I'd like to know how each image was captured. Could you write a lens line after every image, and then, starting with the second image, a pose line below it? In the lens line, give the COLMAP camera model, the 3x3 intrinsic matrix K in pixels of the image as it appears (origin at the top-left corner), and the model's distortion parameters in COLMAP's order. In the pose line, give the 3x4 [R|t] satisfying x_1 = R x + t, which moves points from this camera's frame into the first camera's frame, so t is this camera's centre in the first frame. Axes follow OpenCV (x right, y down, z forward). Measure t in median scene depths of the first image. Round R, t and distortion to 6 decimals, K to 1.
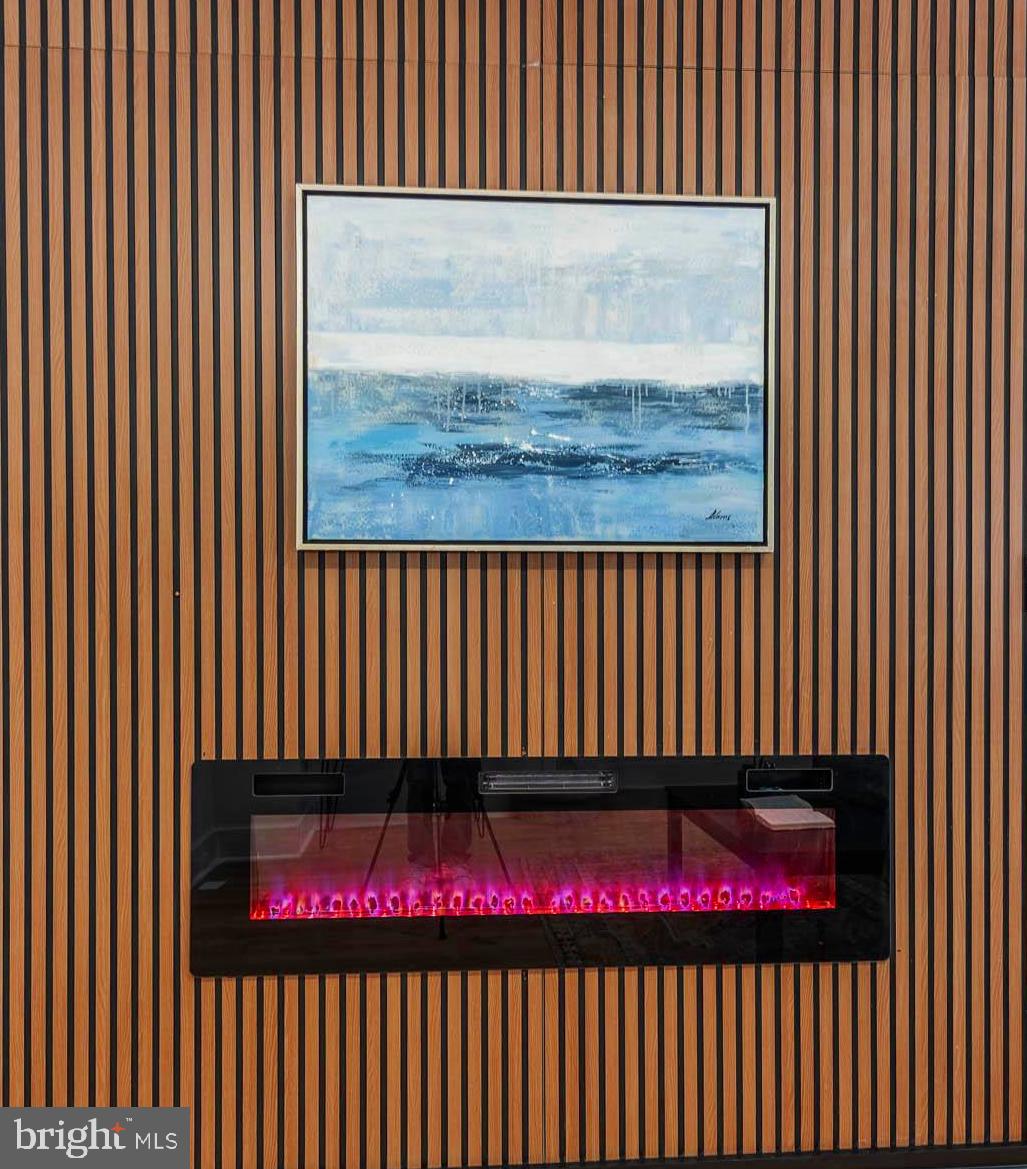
lens RADIAL K [[870.7, 0, 483.6], [0, 870.7, 600.3], [0, 0, 1]] dist [0.031308, -0.028783]
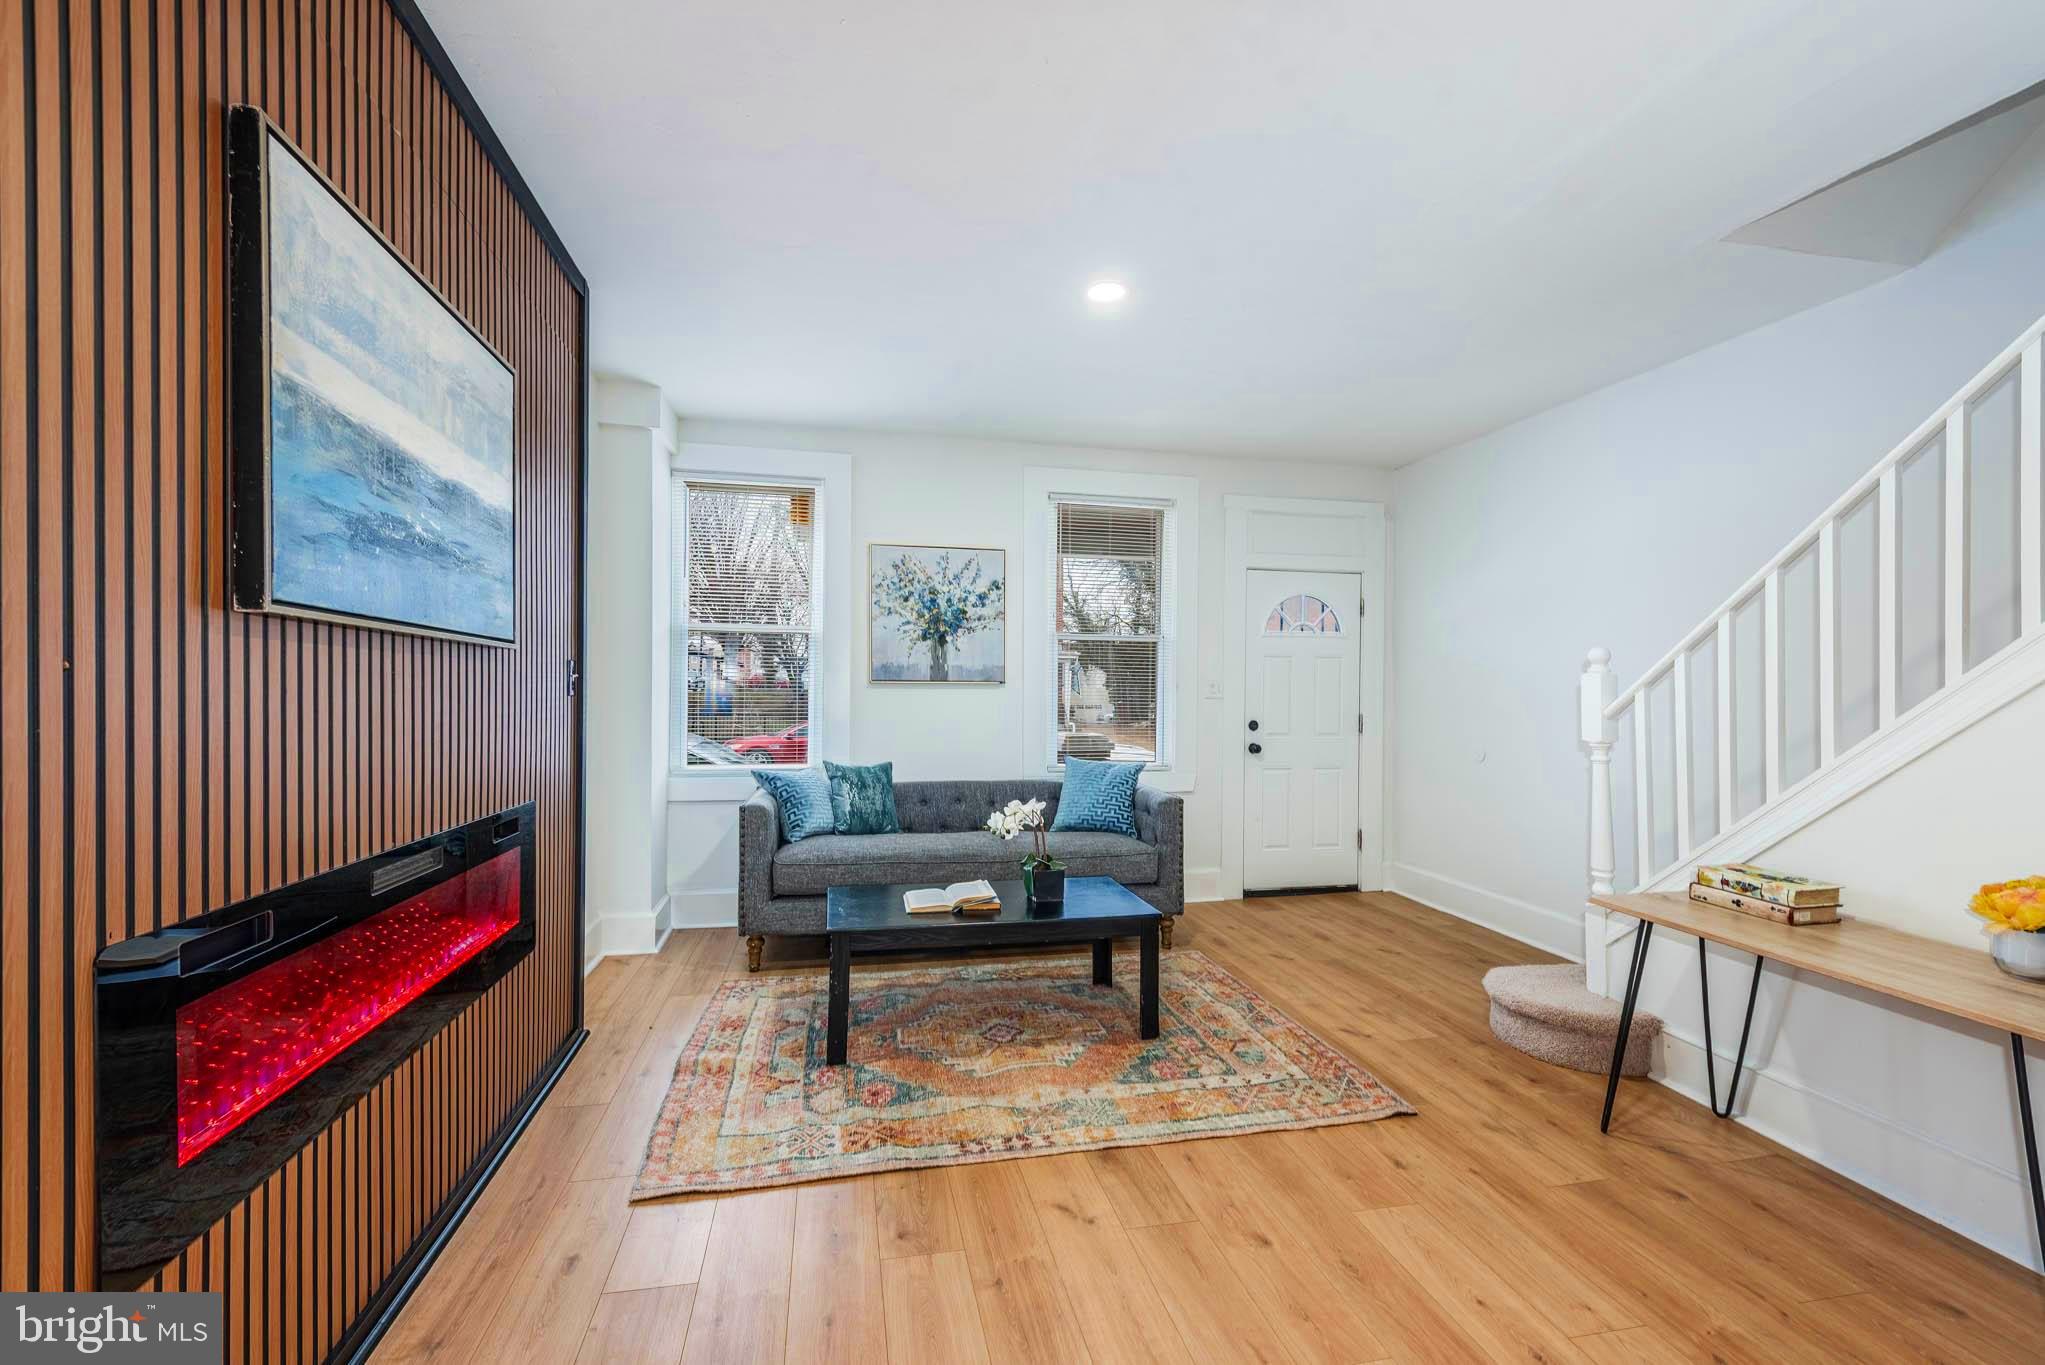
lens RADIAL K [[813.8, 0, 1013.7], [0, 813.8, 699.5], [0, 0, 1]] dist [0.016190, -0.002819]
pose [[-0.158757, -0.005361, 0.987303, -0.966278], [-0.001802, 0.999985, 0.005140, 0.010838], [-0.987316, -0.000963, -0.158764, 0.478536]]
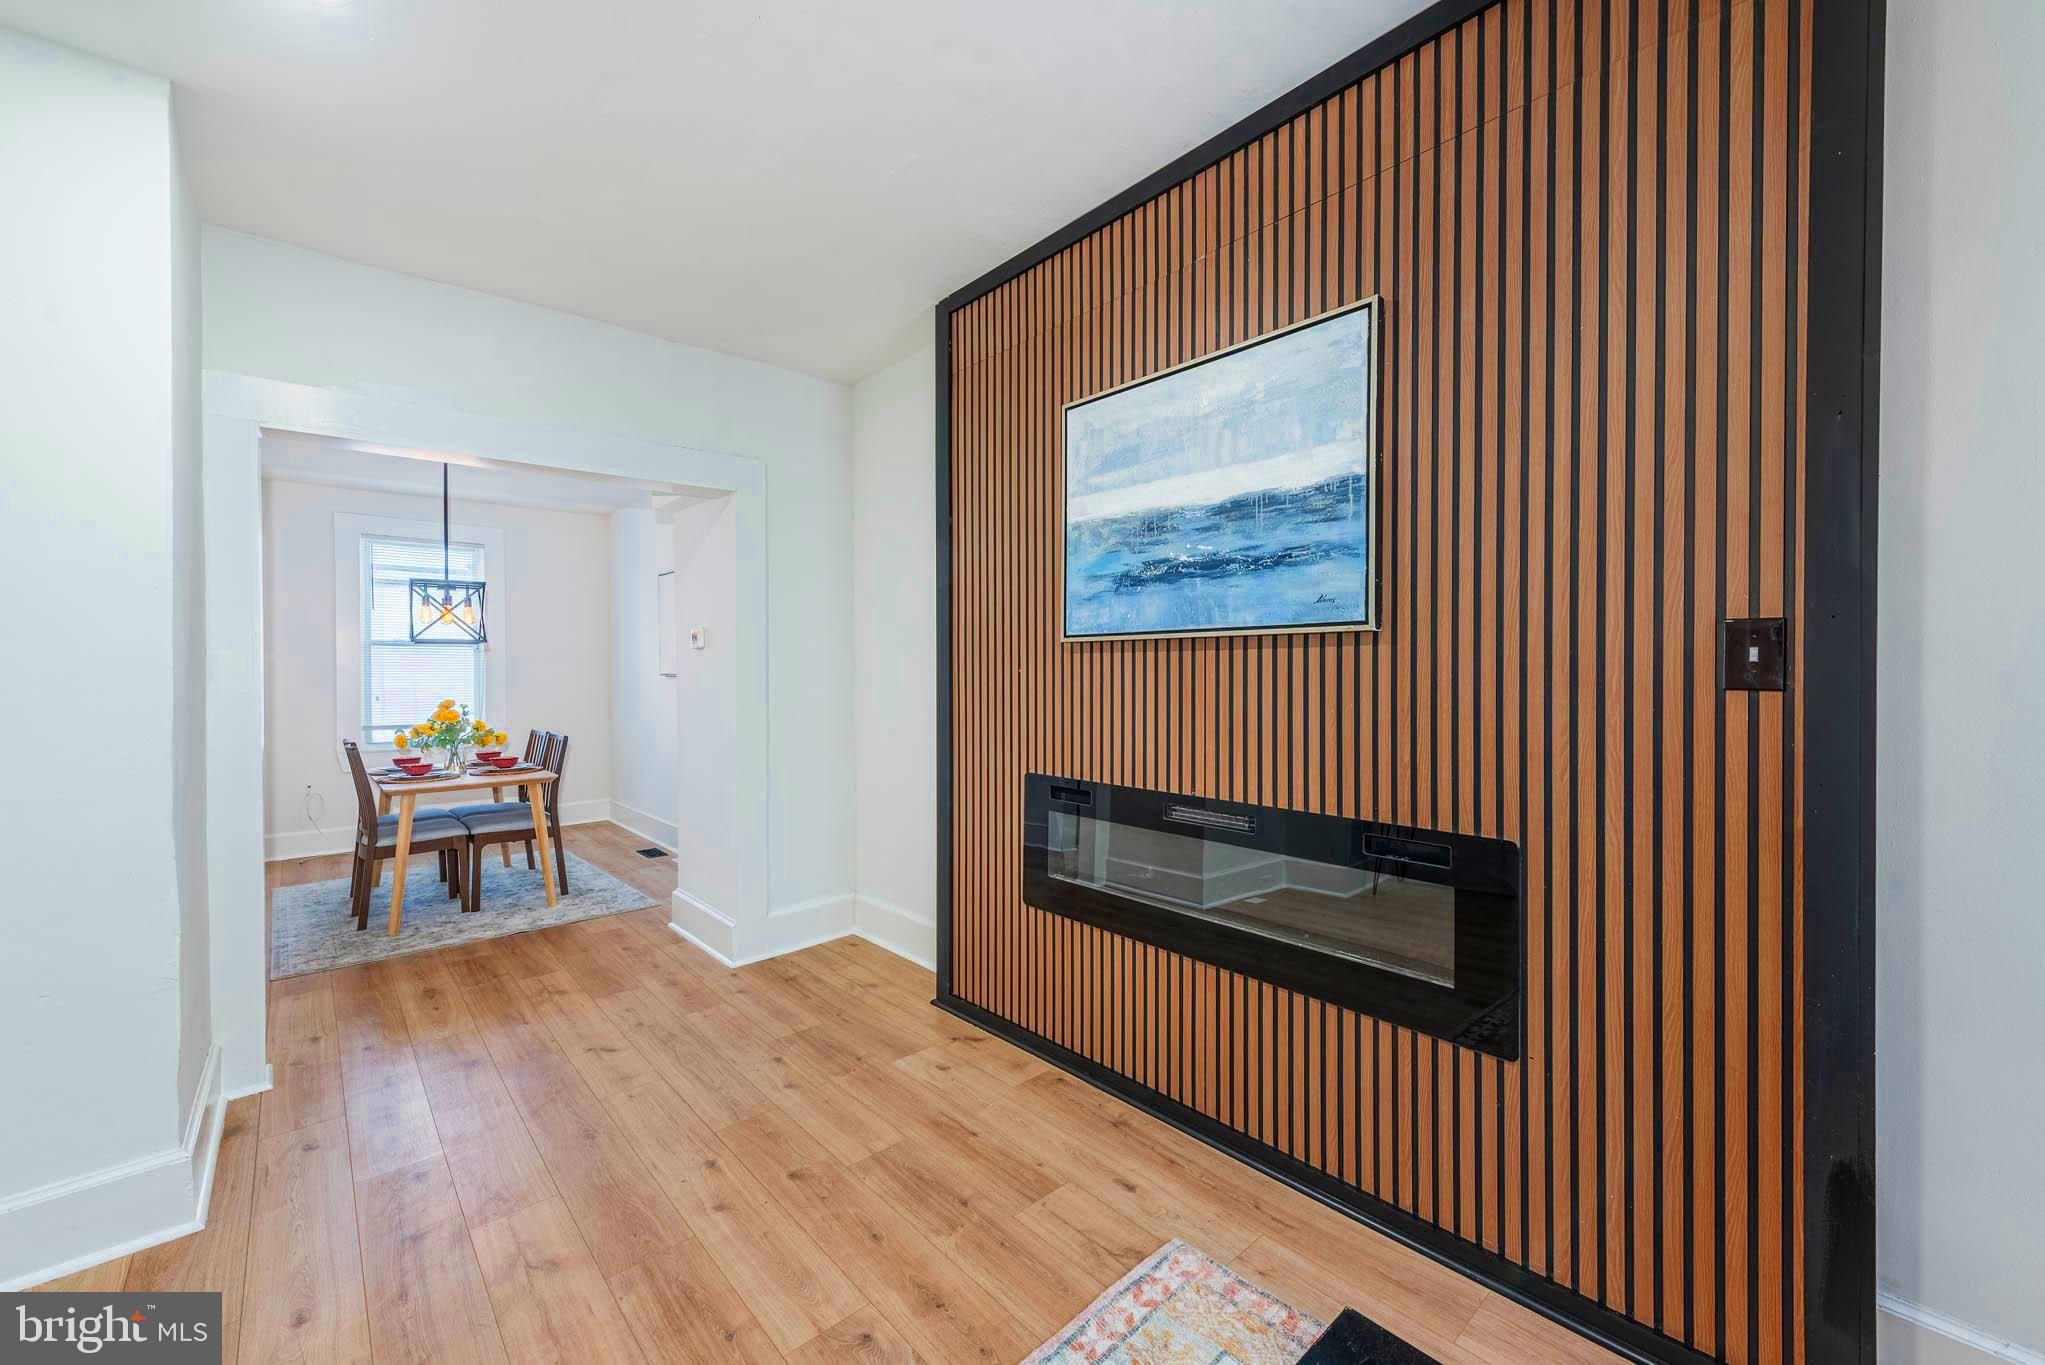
lens RADIAL K [[813.8, 0, 1017.1], [0, 813.8, 680.4], [0, 0, 1]] dist [0.016190, -0.002819]
pose [[0.613835, 0.007246, -0.789401, 0.854504], [-0.001909, 0.999969, 0.007694, -0.000892], [0.789432, -0.003216, 0.613830, 0.050843]]
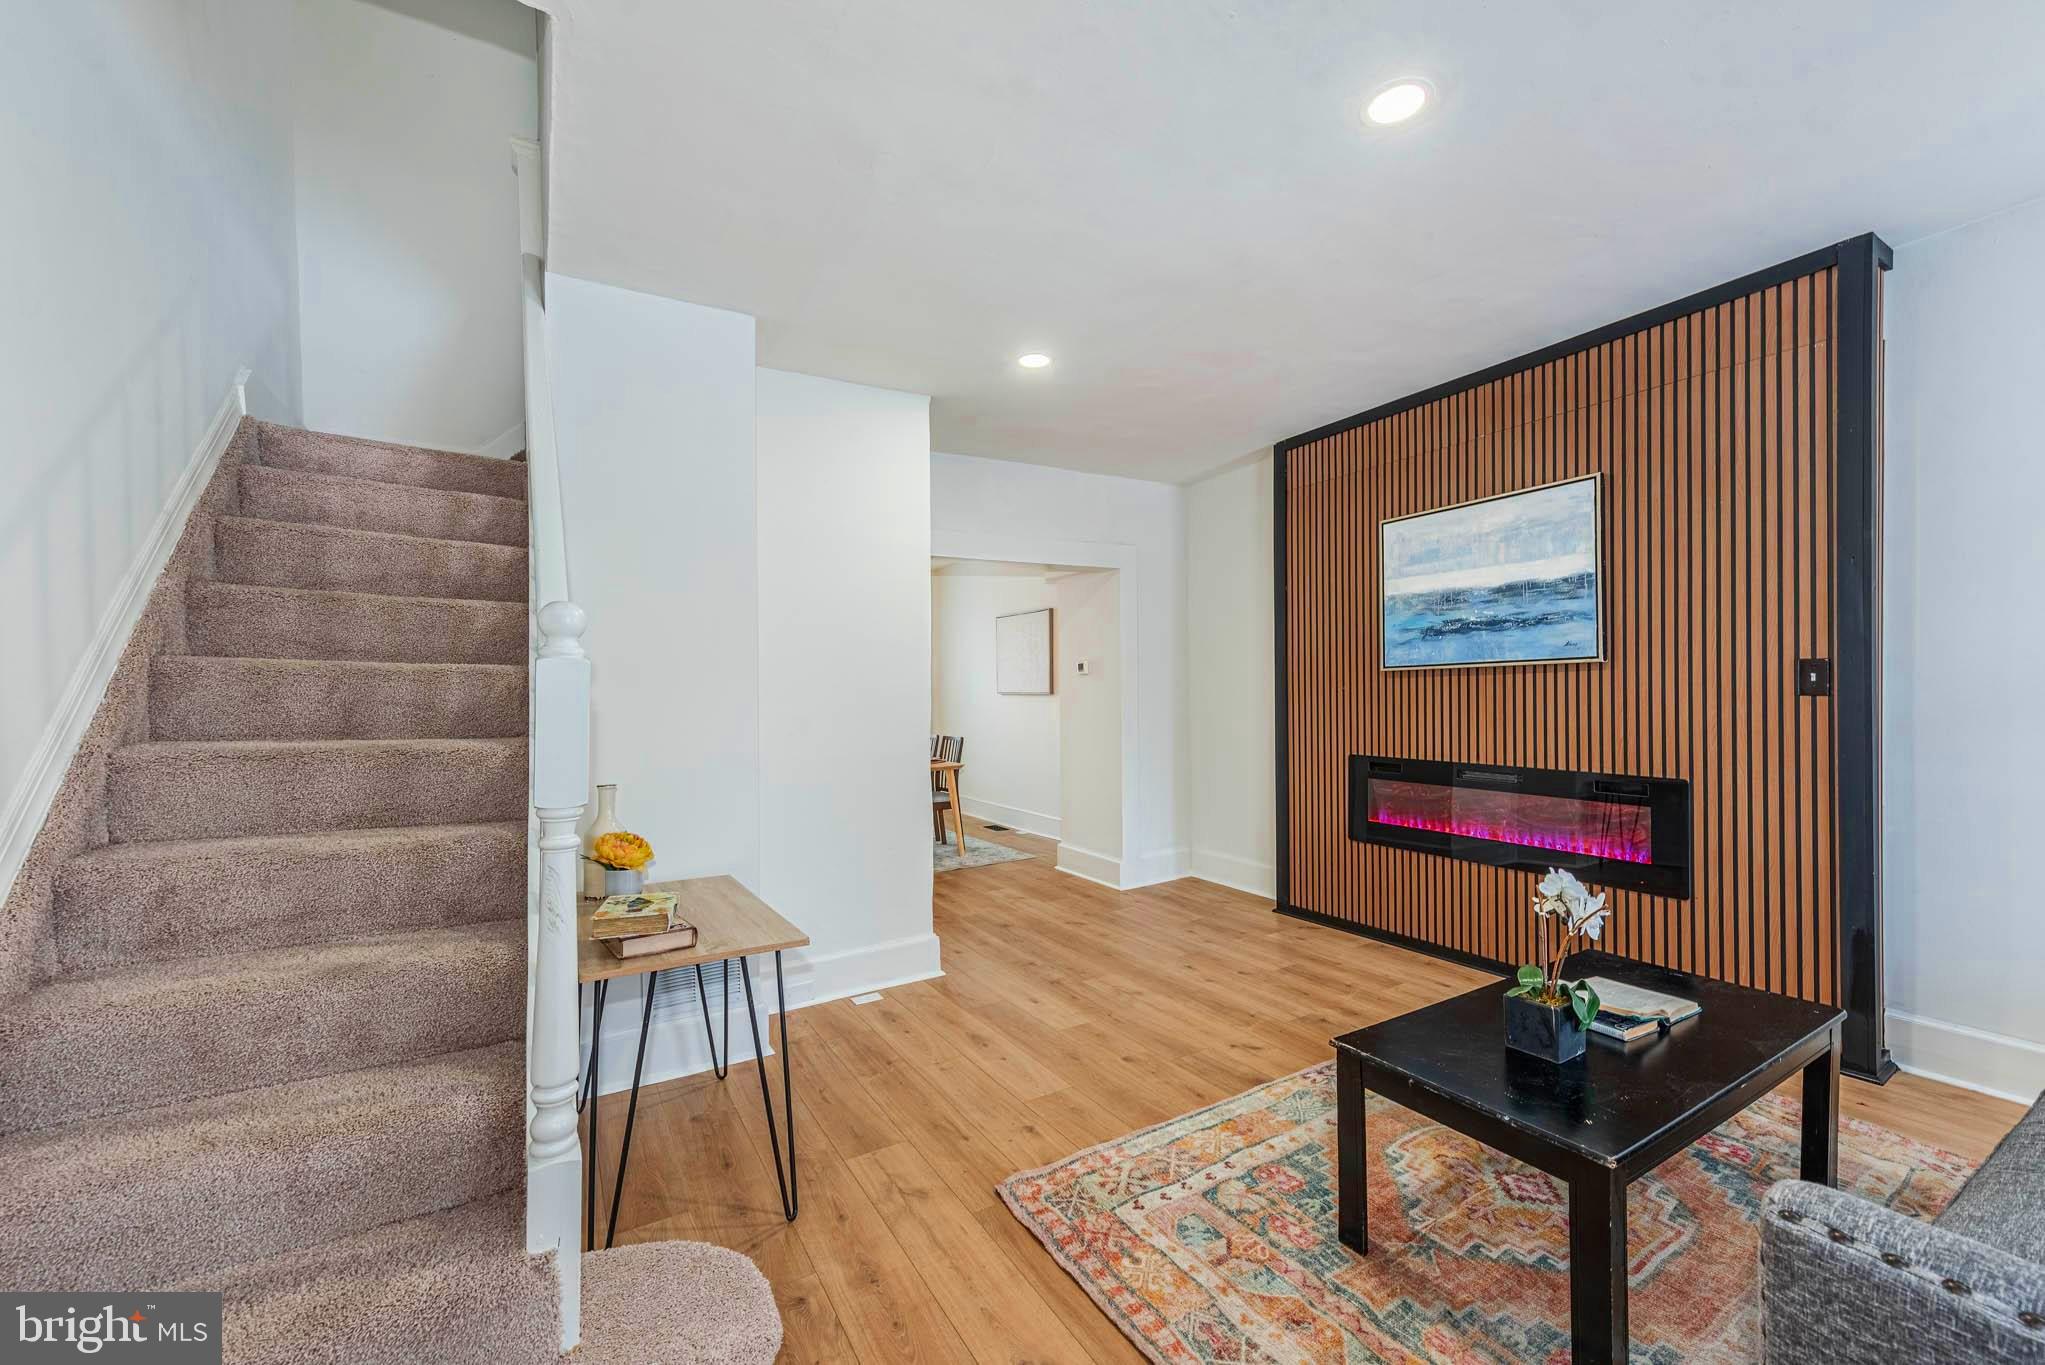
lens RADIAL K [[813.8, 0, 1057.2], [0, 813.8, 705.9], [0, 0, 1]] dist [0.016190, -0.002819]
pose [[0.482618, 0.012603, -0.875741, 1.313277], [0.007221, 0.999805, 0.018368, -0.005725], [0.875801, -0.015188, 0.482433, -0.867869]]
